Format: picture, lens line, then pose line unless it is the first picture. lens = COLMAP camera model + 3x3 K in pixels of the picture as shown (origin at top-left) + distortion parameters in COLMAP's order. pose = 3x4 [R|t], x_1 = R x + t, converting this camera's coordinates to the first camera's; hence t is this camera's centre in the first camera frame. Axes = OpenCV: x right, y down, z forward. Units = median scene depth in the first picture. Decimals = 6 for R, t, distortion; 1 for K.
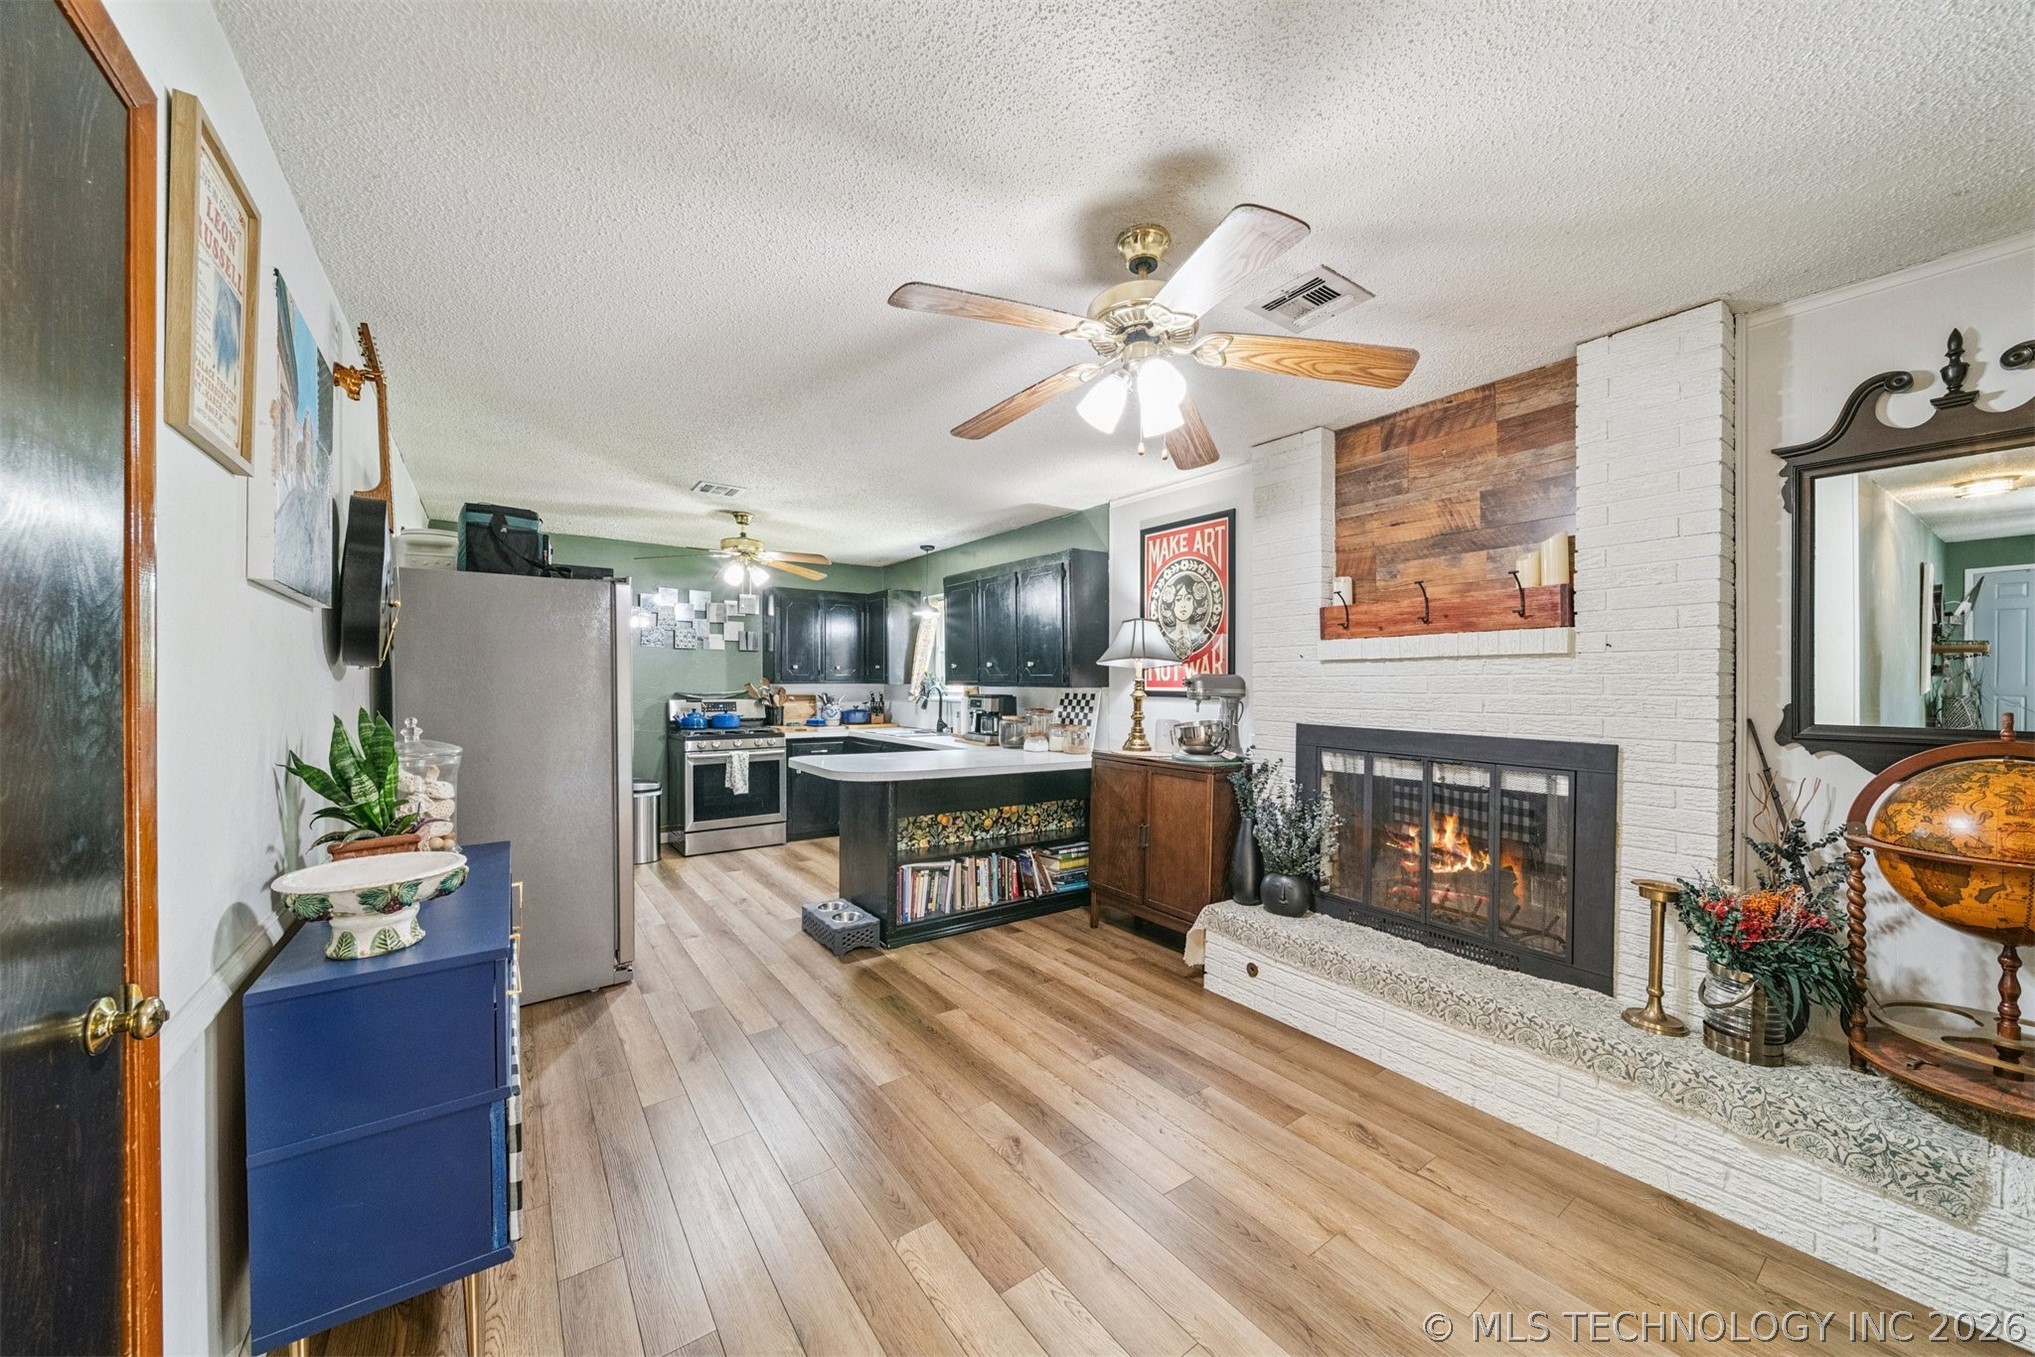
lens RADIAL K [[716.1, 0, 1029.3], [0, 716.1, 684.6], [0, 0, 1]] dist [-0.001189, 0.000065]
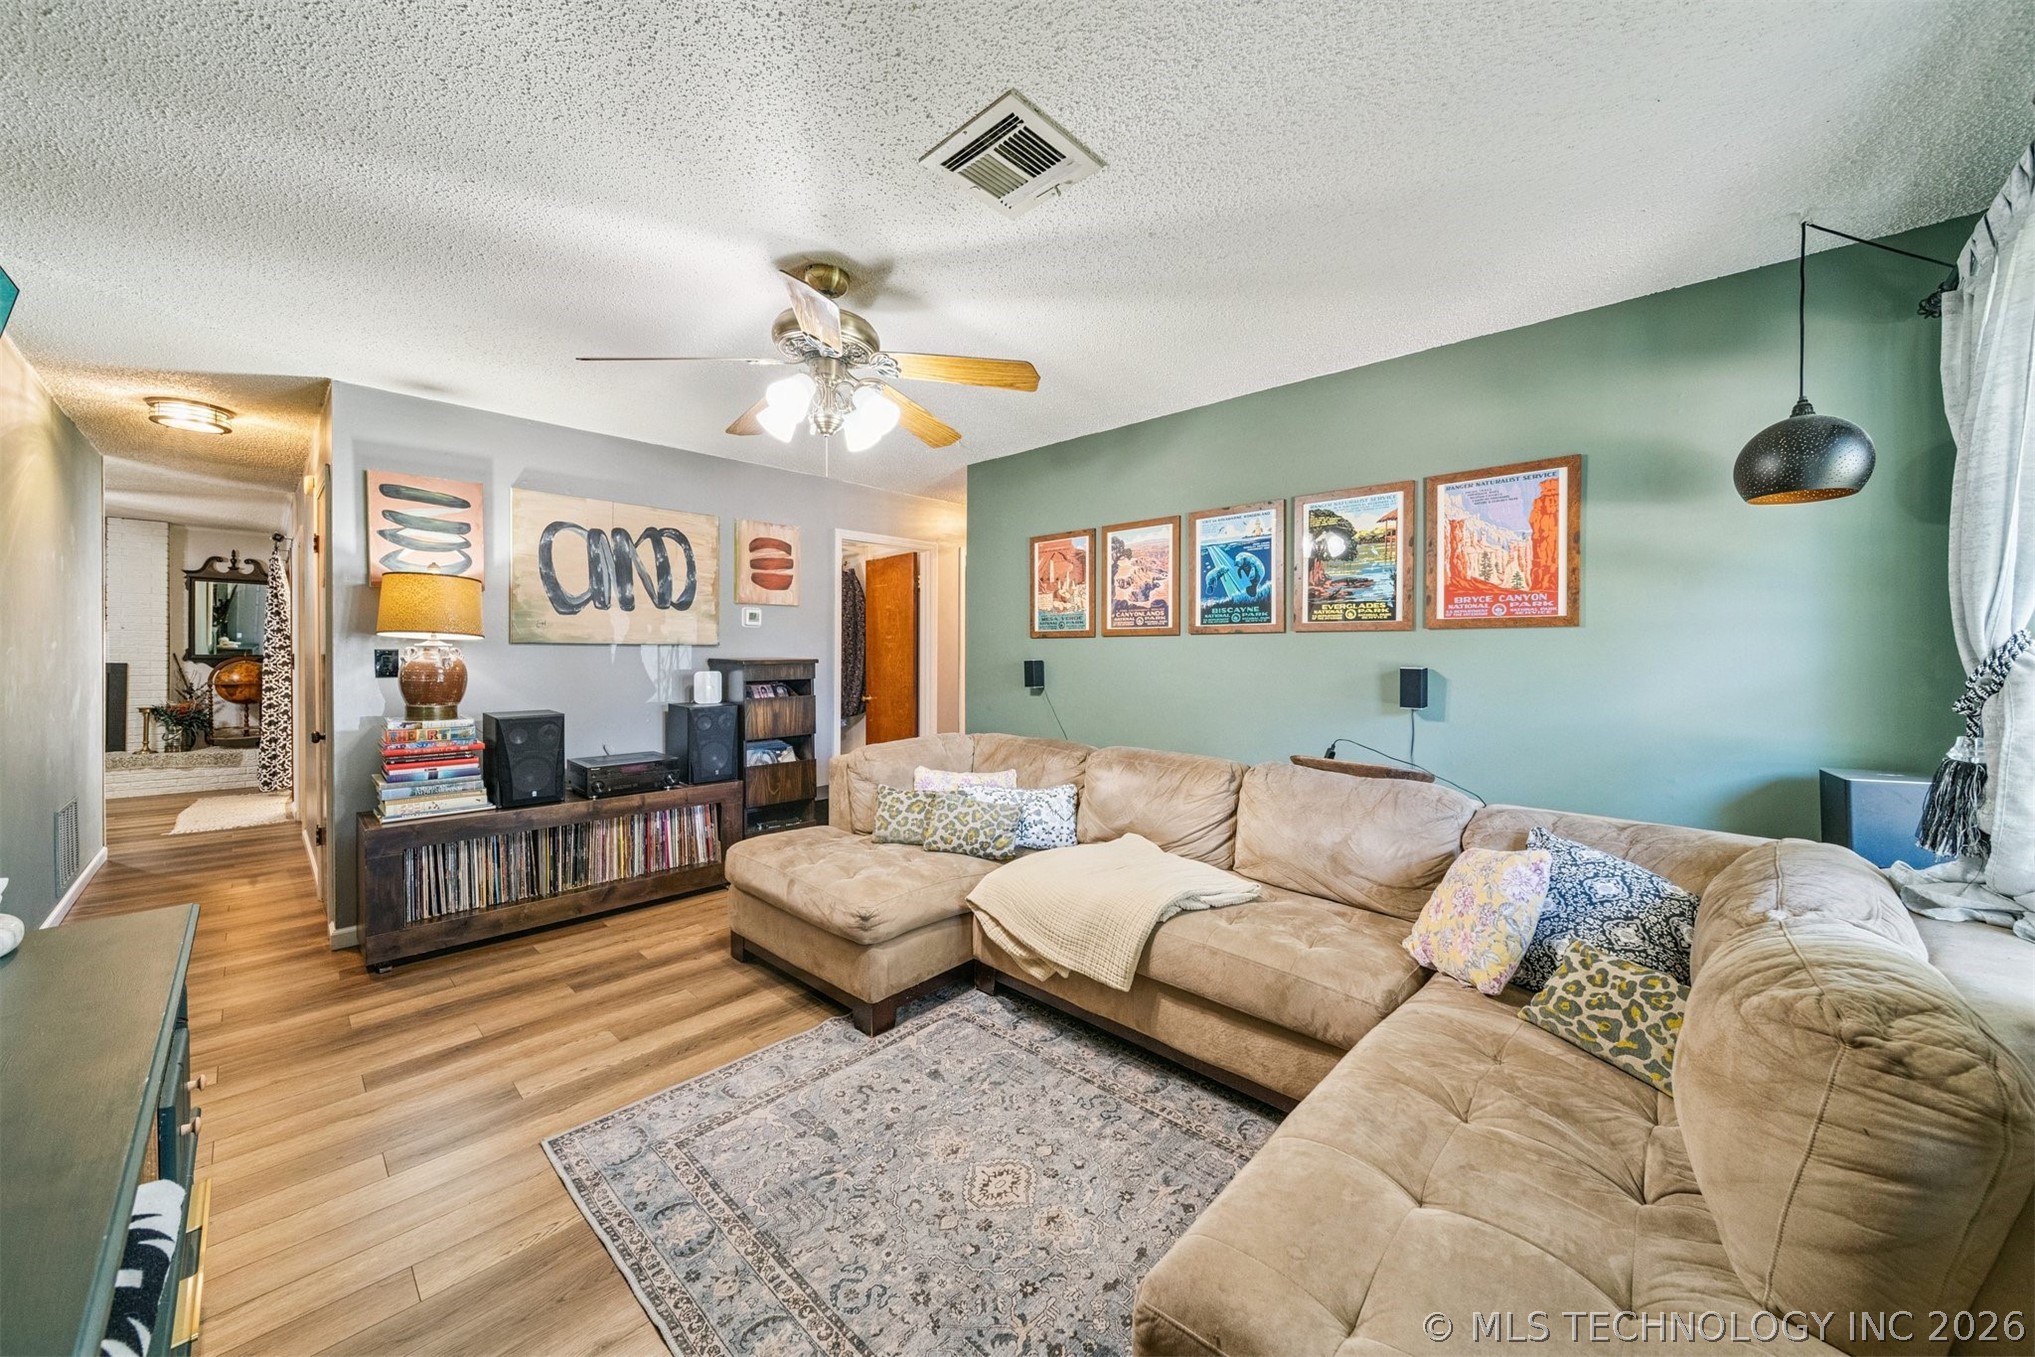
lens RADIAL K [[716.1, 0, 1022.4], [0, 716.1, 660.3], [0, 0, 1]] dist [-0.001189, 0.000065]
pose [[-0.185127, -0.004355, 0.982705, -1.396886], [-0.000170, 0.999990, 0.004399, 0.031875], [-0.982715, 0.000647, -0.185126, -1.048701]]
